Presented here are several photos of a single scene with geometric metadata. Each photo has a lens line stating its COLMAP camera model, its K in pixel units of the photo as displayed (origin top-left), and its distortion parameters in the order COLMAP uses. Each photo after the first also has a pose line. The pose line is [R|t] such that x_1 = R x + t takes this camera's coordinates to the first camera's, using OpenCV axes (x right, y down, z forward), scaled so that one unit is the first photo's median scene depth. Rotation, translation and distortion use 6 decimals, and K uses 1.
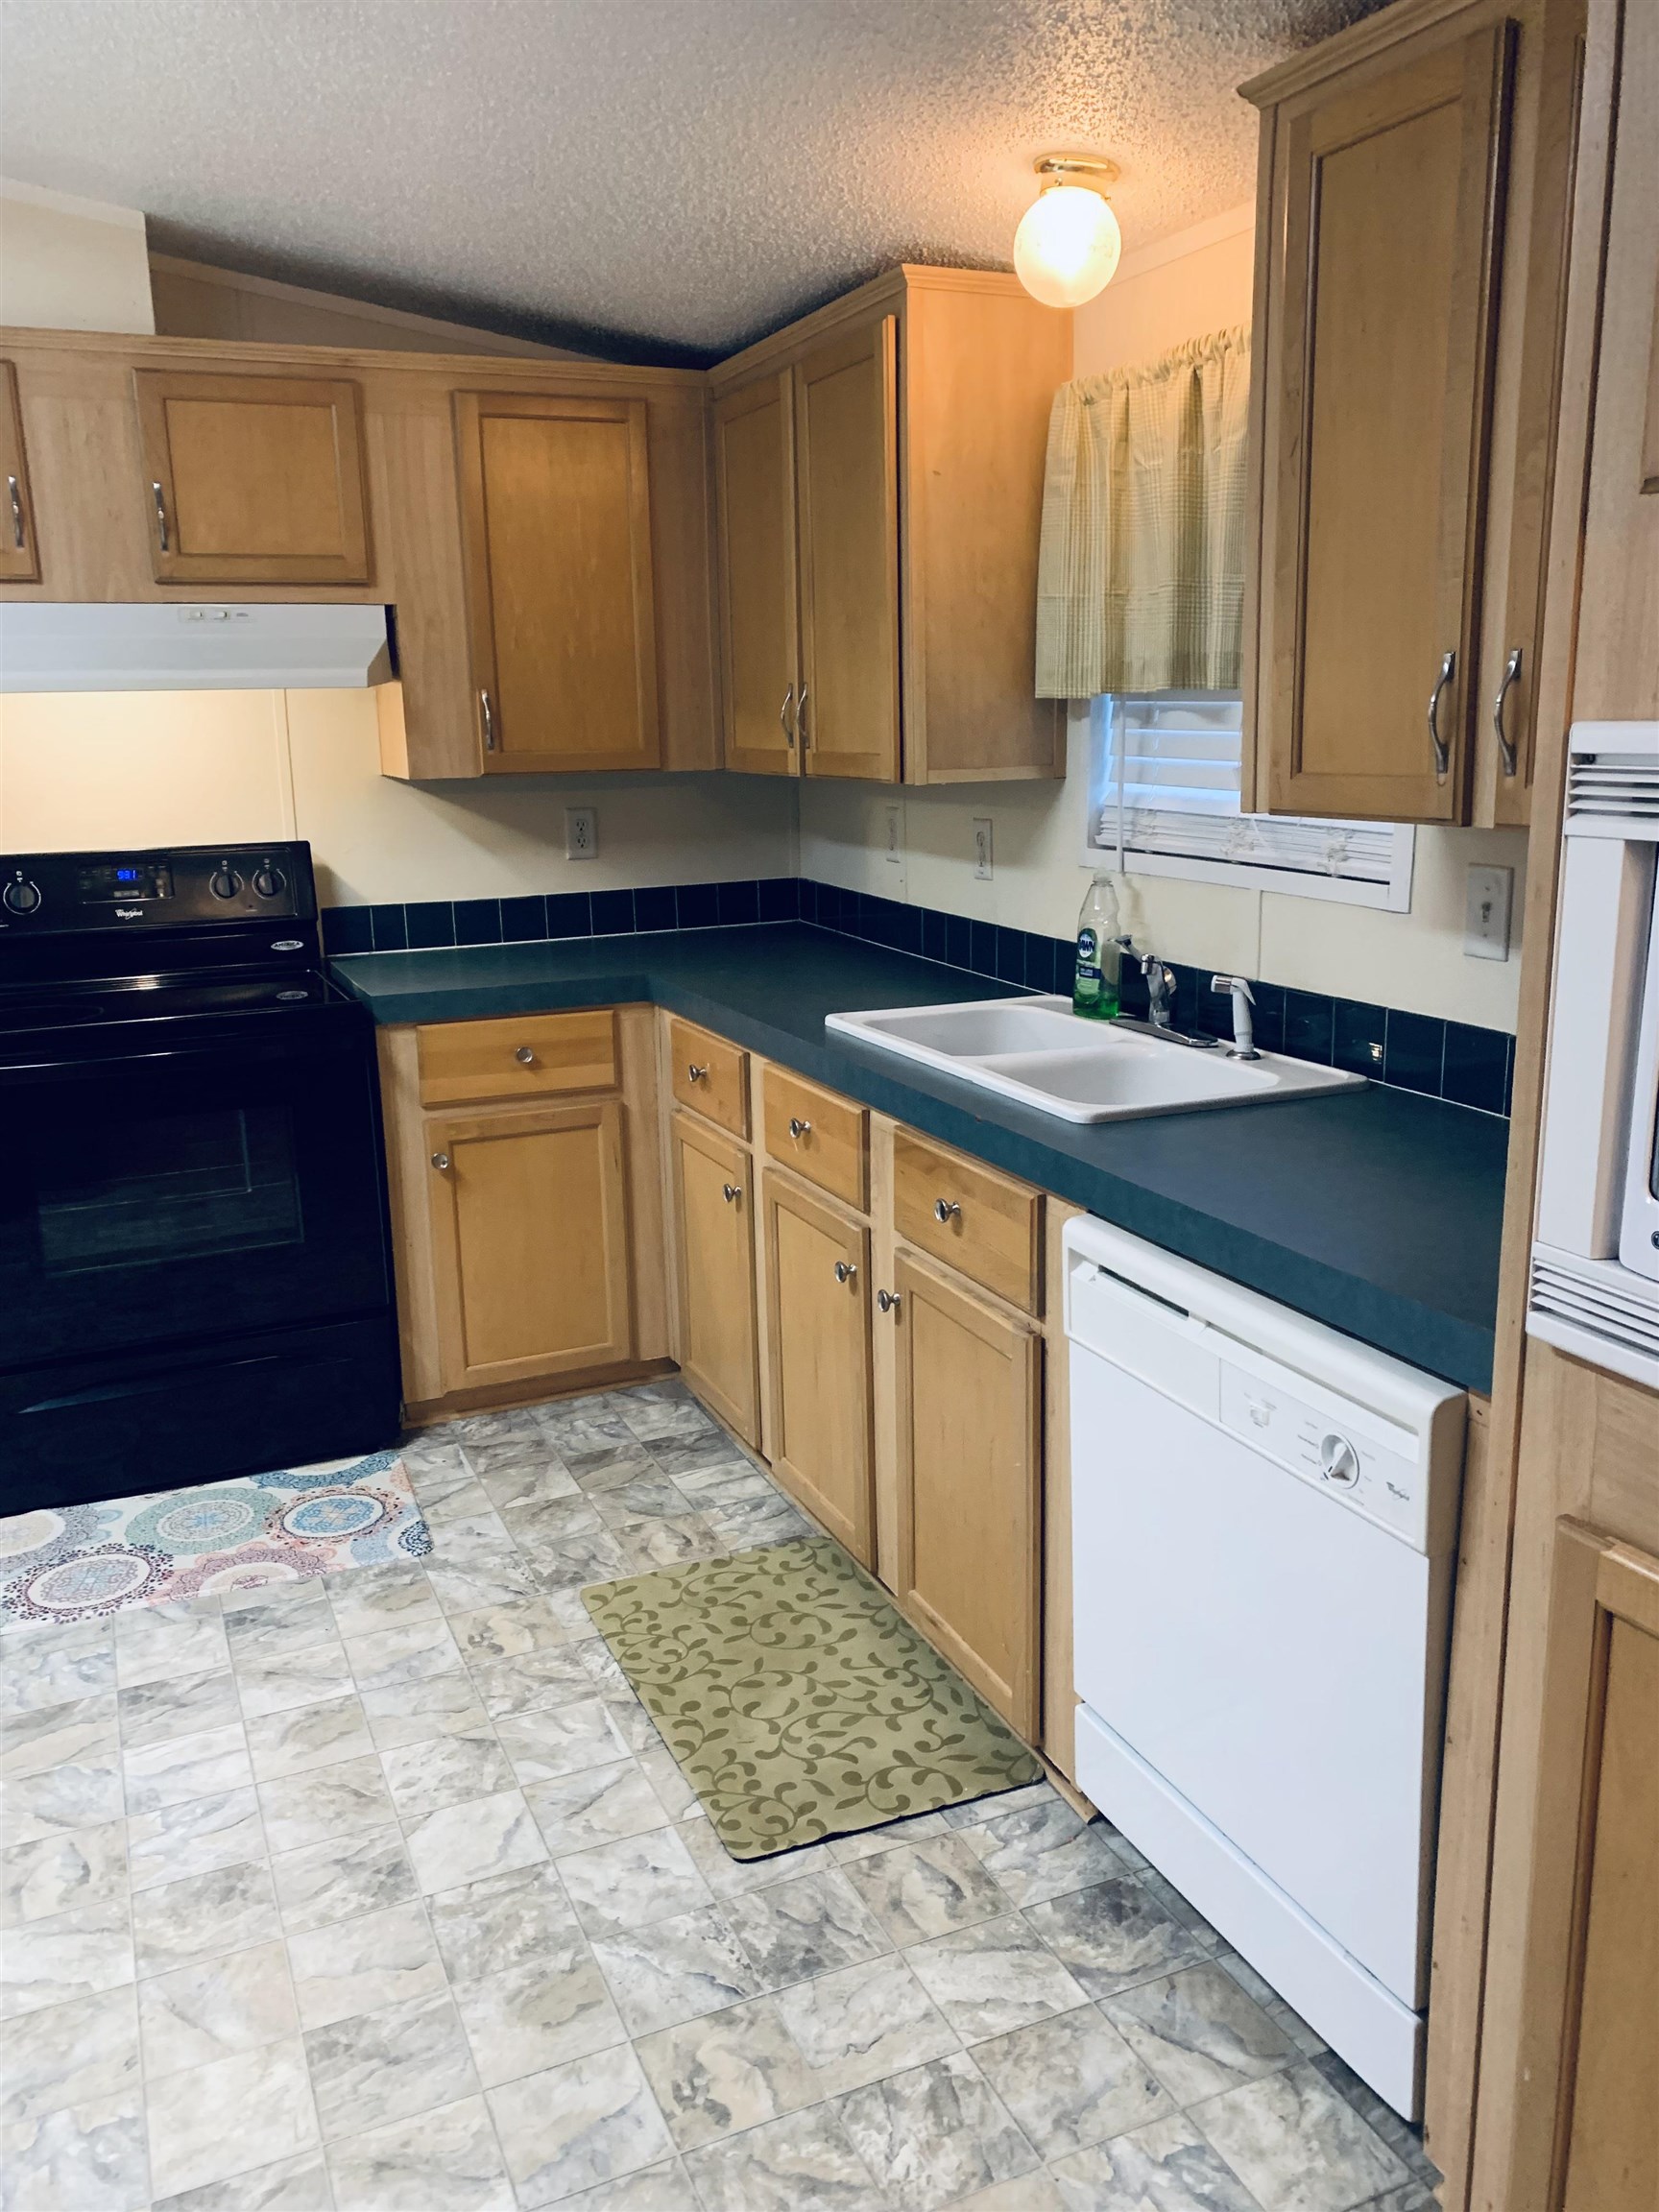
lens RADIAL K [[1735.7, 0, 830.2], [0, 1735.7, 1071.2], [0, 0, 1]] dist [0.127229, -0.269597]
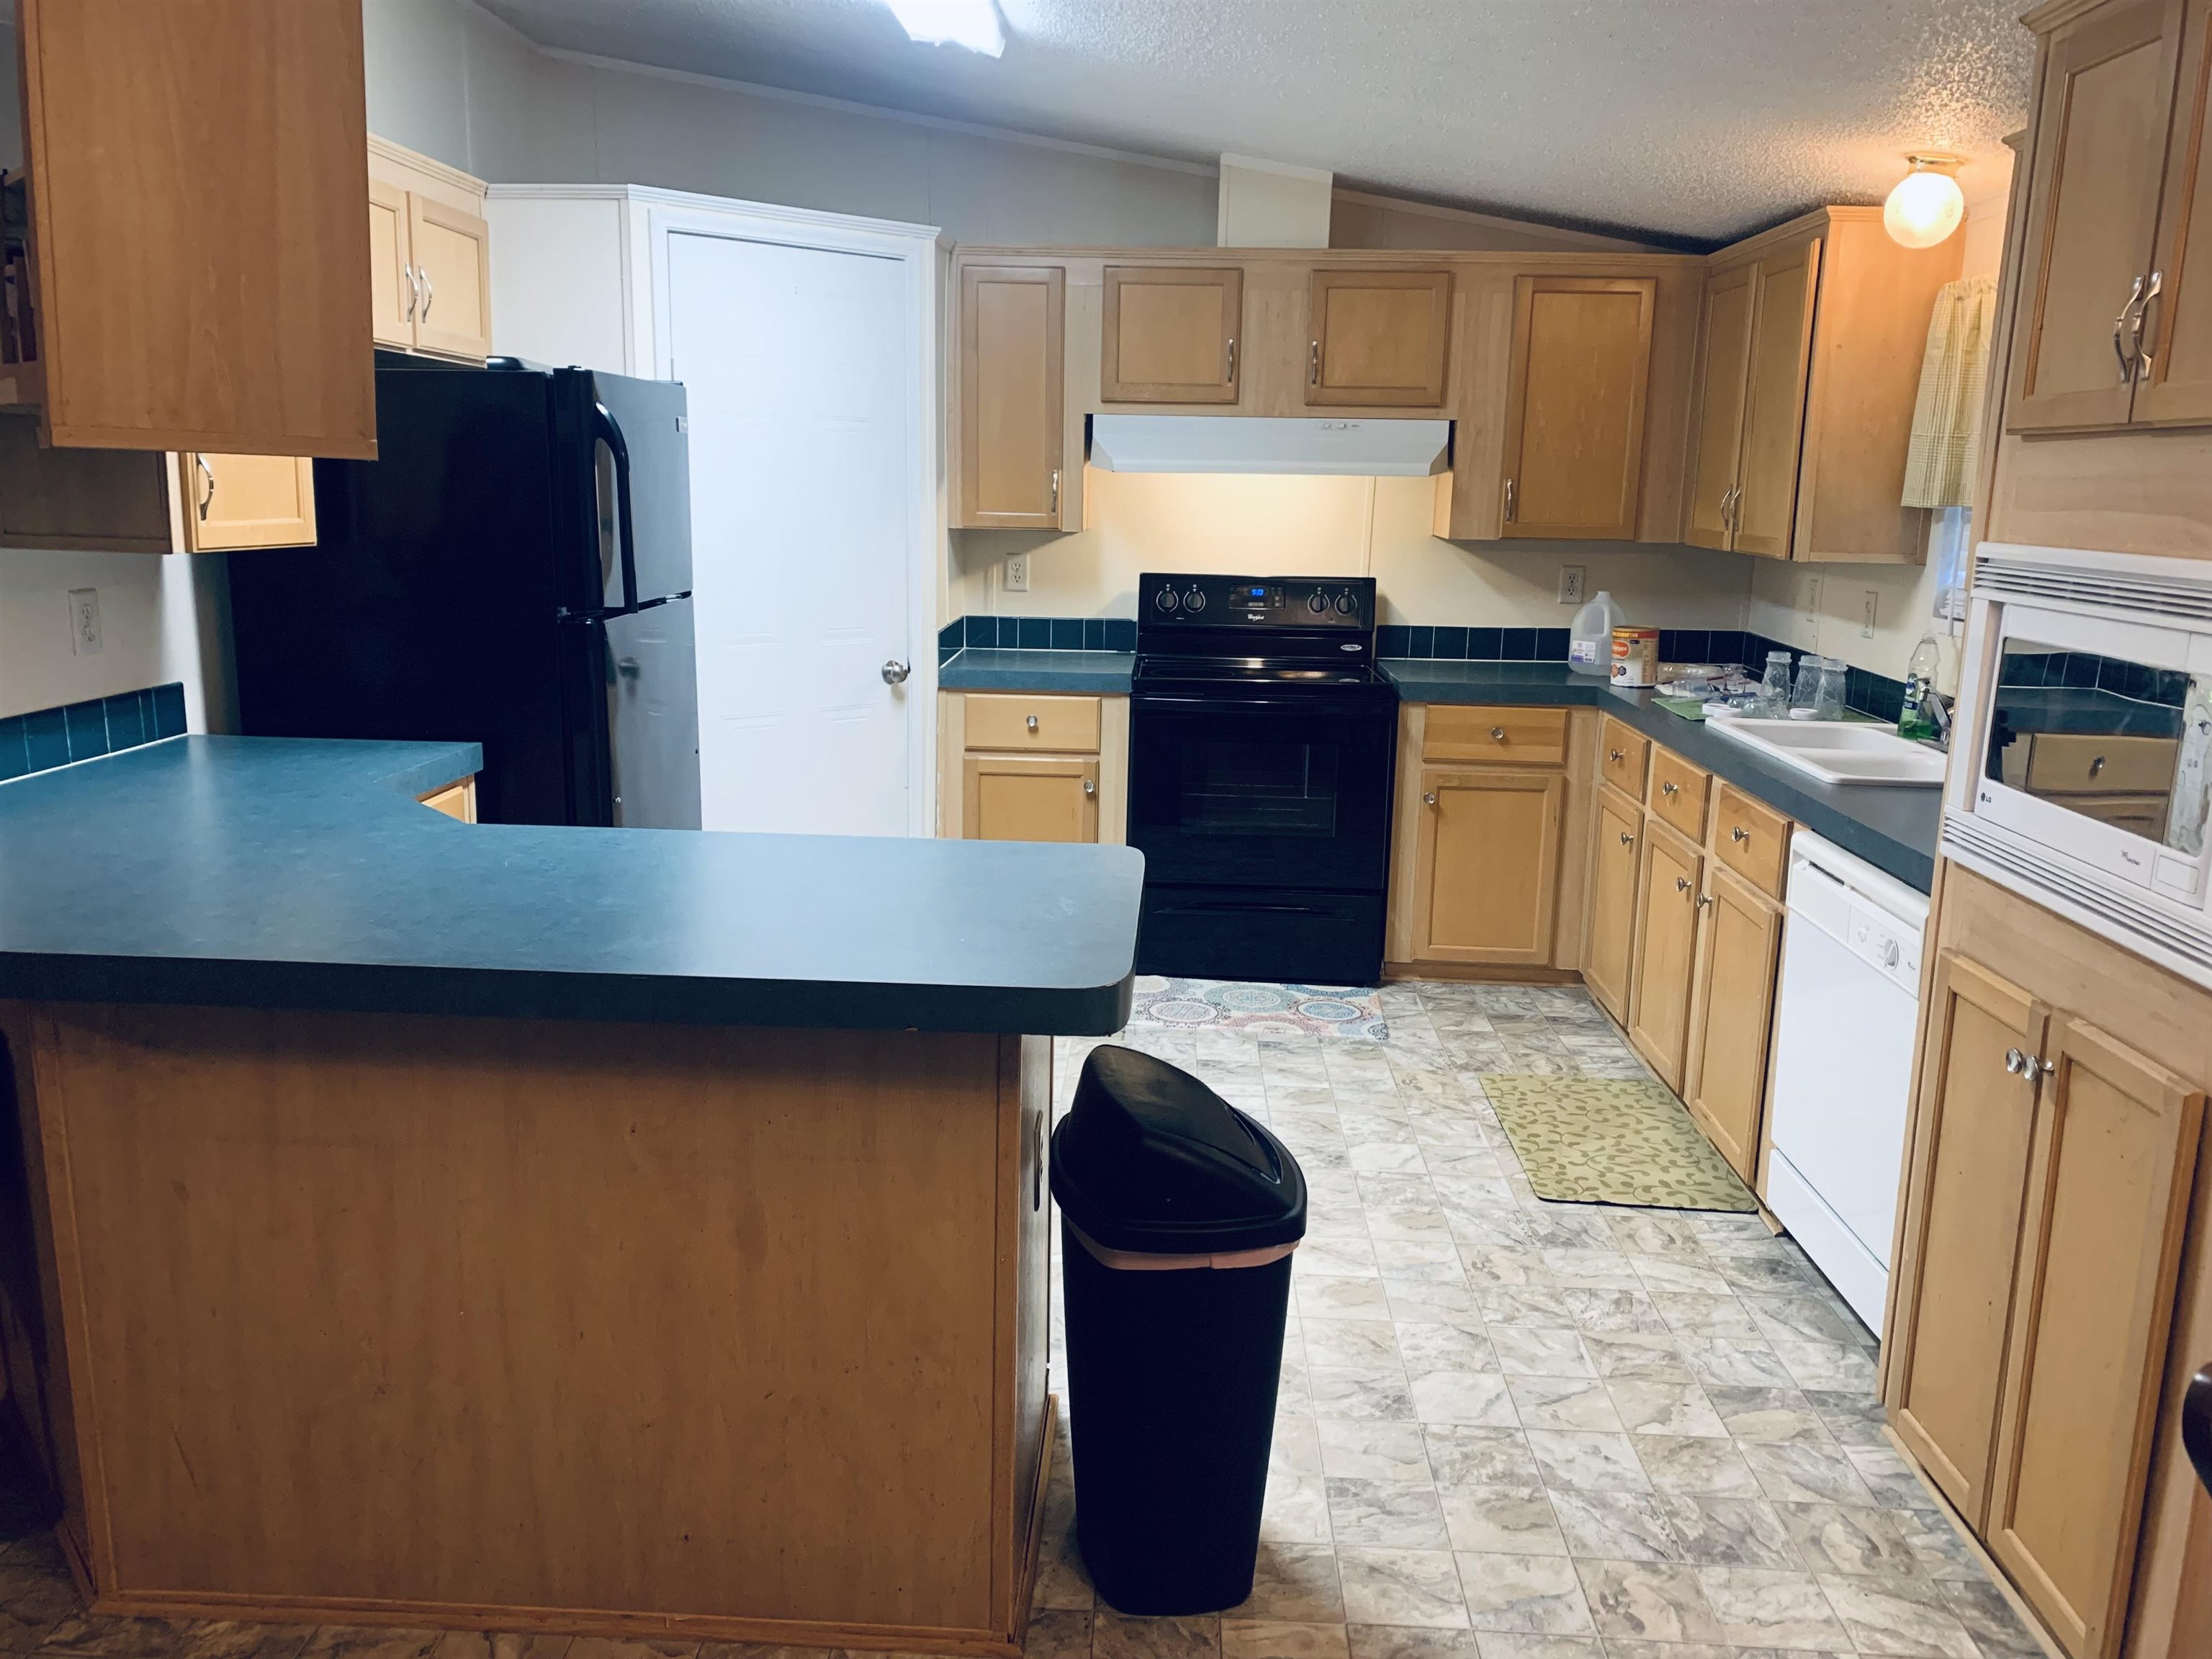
lens RADIAL K [[1735.7, 0, 1066.8], [0, 1735.7, 793.7], [0, 0, 1]] dist [0.127229, -0.269597]
pose [[0.890463, 0.127246, -0.436903, 0.161525], [-0.136823, 0.990549, 0.009630, 0.084405], [0.433999, 0.051203, 0.899457, -0.501638]]
